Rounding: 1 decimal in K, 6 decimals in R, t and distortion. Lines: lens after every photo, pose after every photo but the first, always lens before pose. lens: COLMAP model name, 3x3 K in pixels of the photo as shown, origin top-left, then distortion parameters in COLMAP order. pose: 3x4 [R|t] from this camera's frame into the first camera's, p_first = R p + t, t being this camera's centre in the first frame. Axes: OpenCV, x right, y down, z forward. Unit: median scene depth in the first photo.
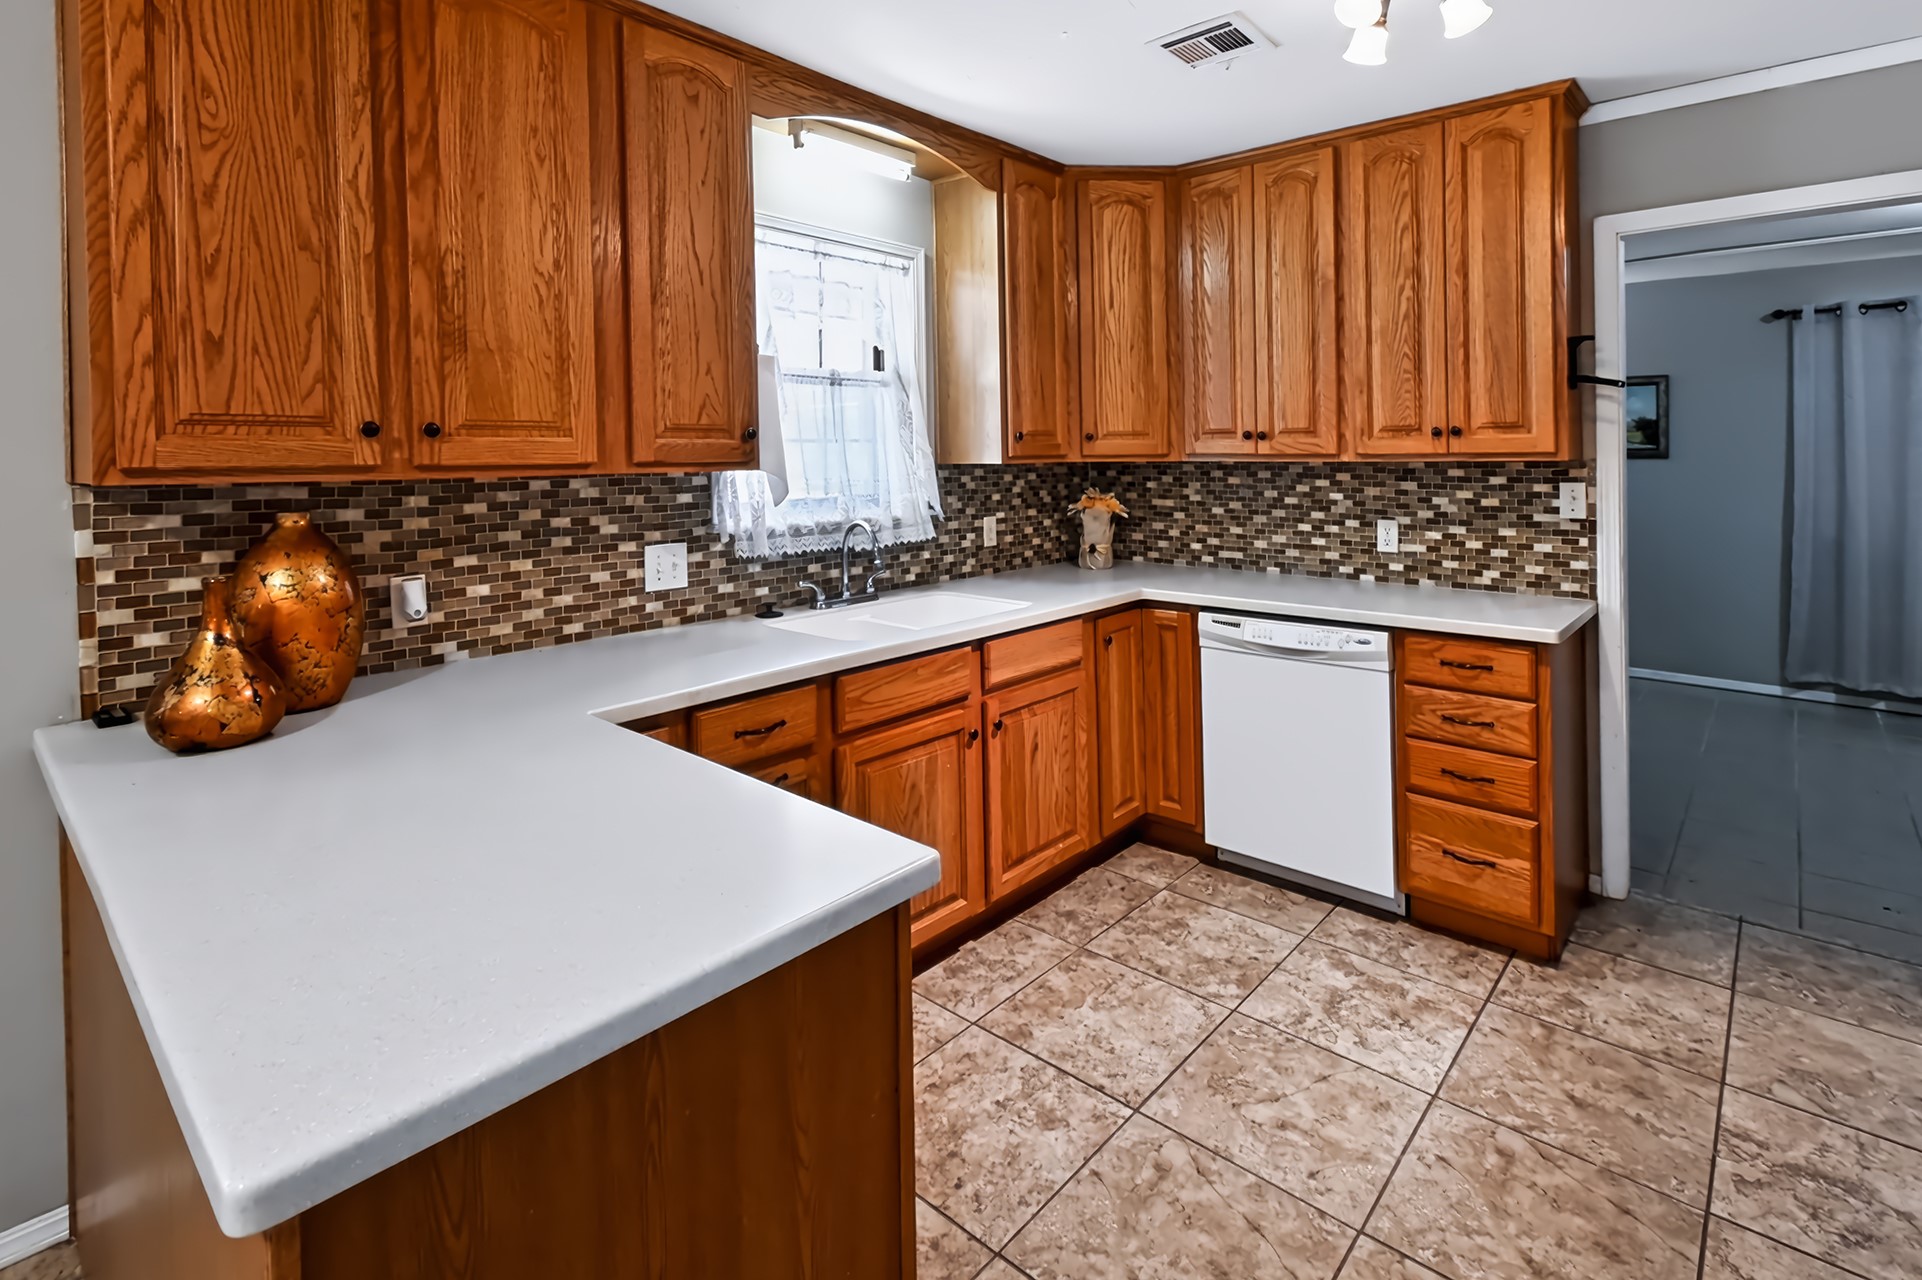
lens RADIAL K [[884.0, 0, 984.7], [0, 884.0, 460.1], [0, 0, 1]] dist [-0.000183, 0.000607]
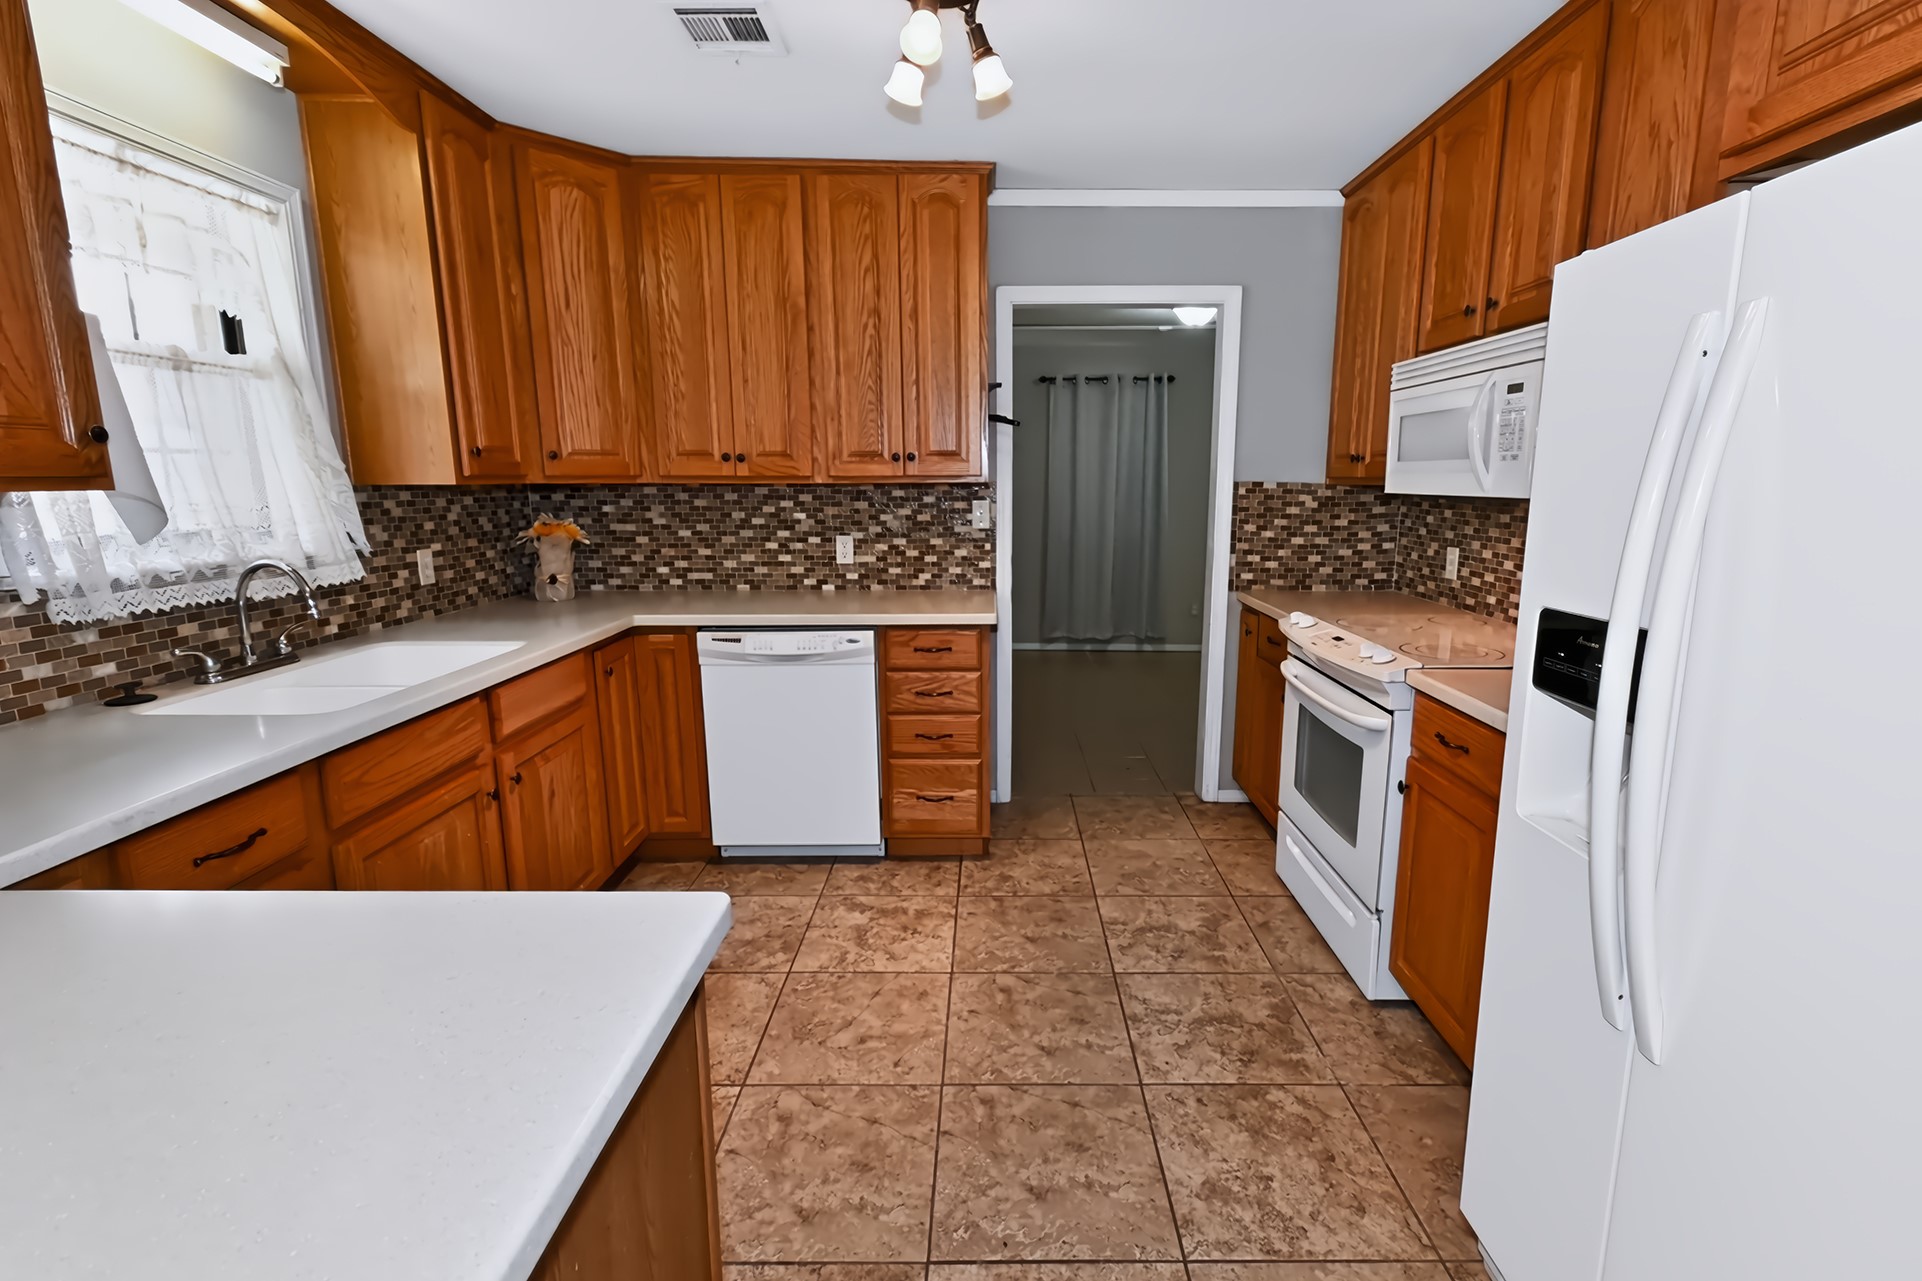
lens RADIAL K [[837.8, 0, 979.7], [0, 837.8, 620.2], [0, 0, 1]] dist [0.001656, -0.003456]
pose [[0.765709, -0.100309, 0.635317, -0.121837], [-0.000672, 0.987639, 0.156746, 0.006604], [-0.643187, -0.120449, 0.756177, 0.062601]]
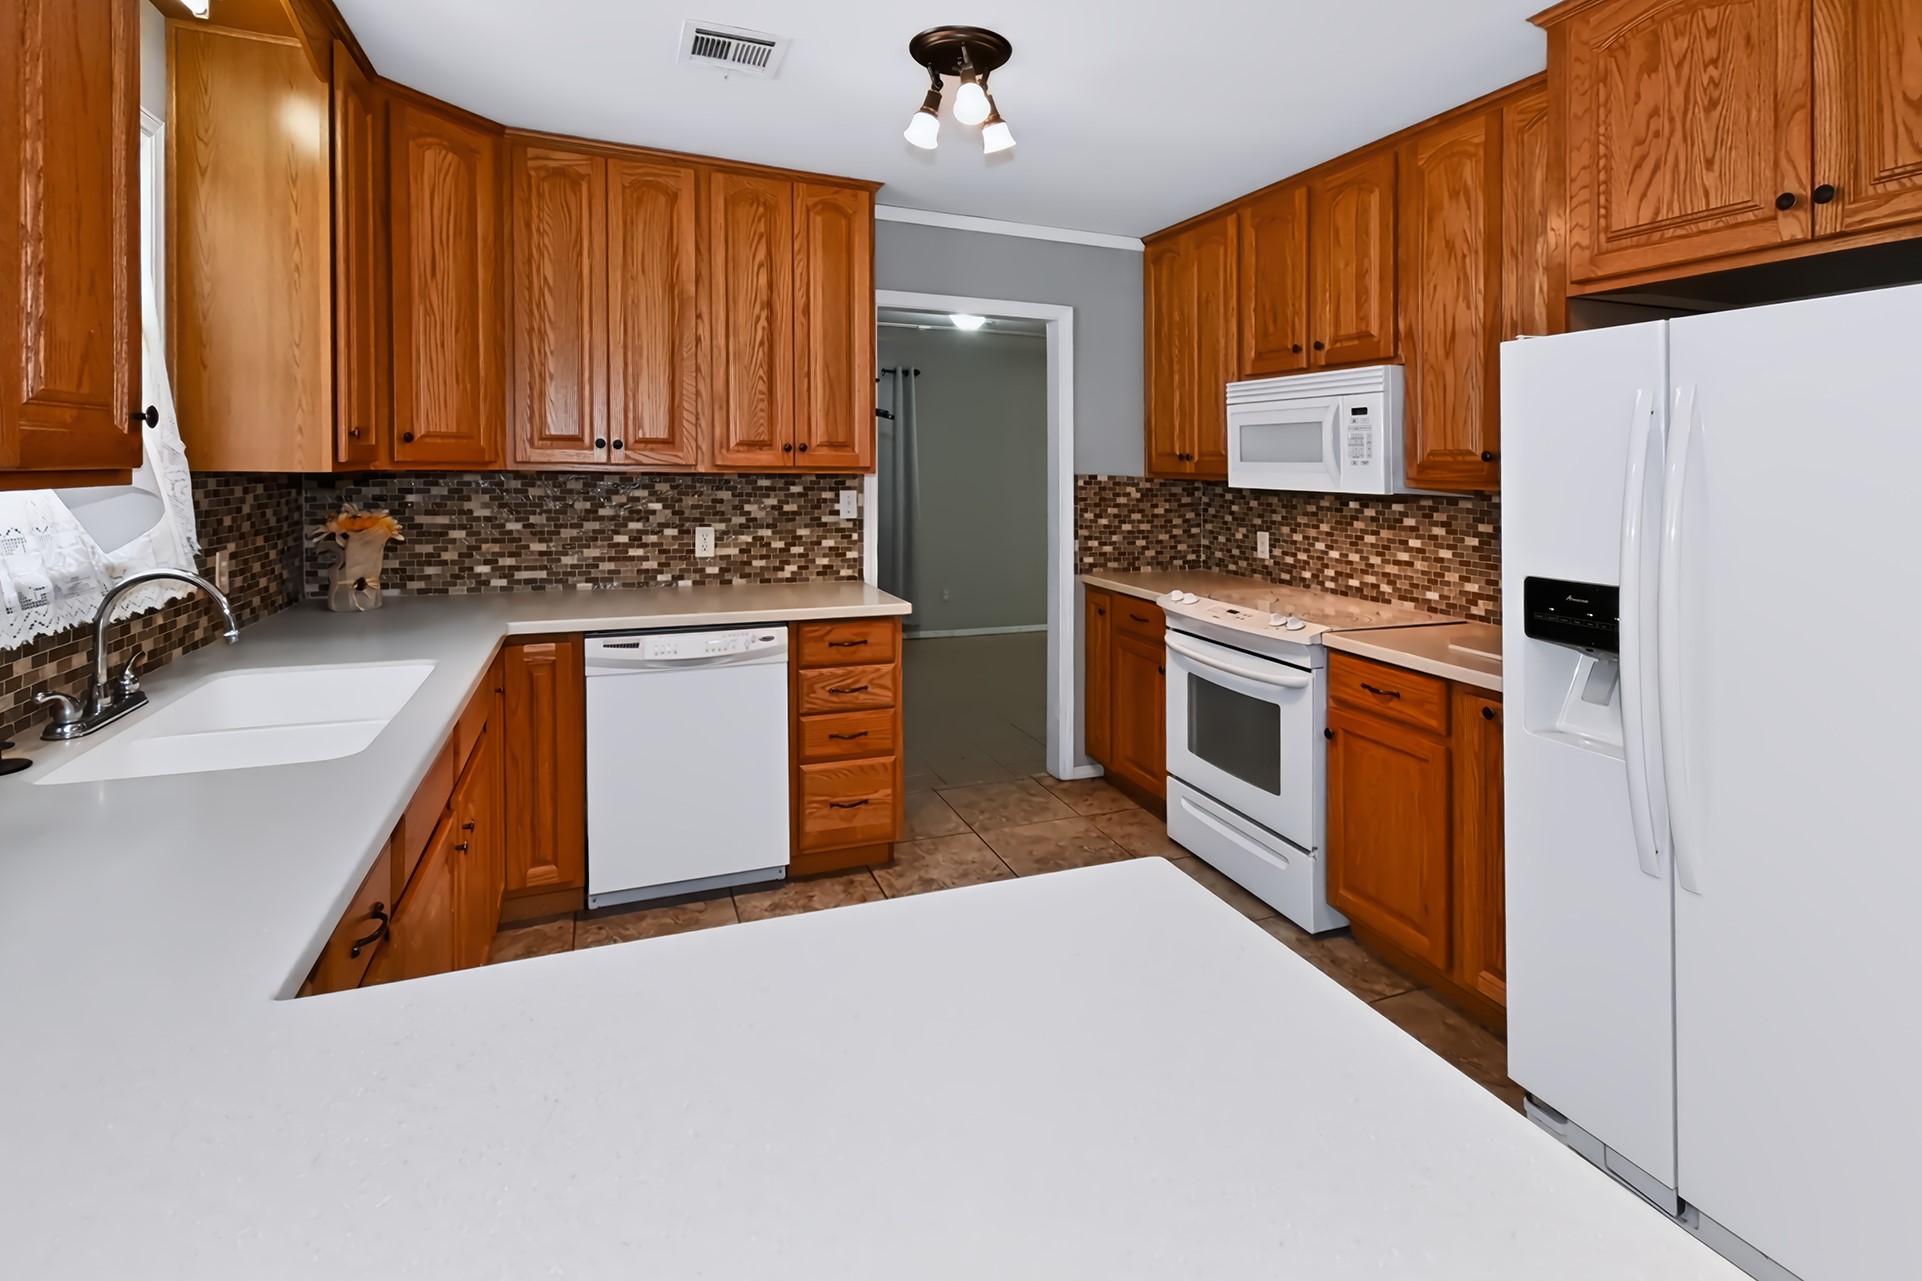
lens RADIAL K [[872.0, 0, 961.8], [0, 872.0, 464.6], [0, 0, 1]] dist [0.004718, 0.000216]
pose [[0.495032, 0.014851, 0.868748, -0.347401], [-0.011856, 0.999876, -0.010336, -0.000741], [-0.868794, -0.005183, 0.495147, 0.229851]]
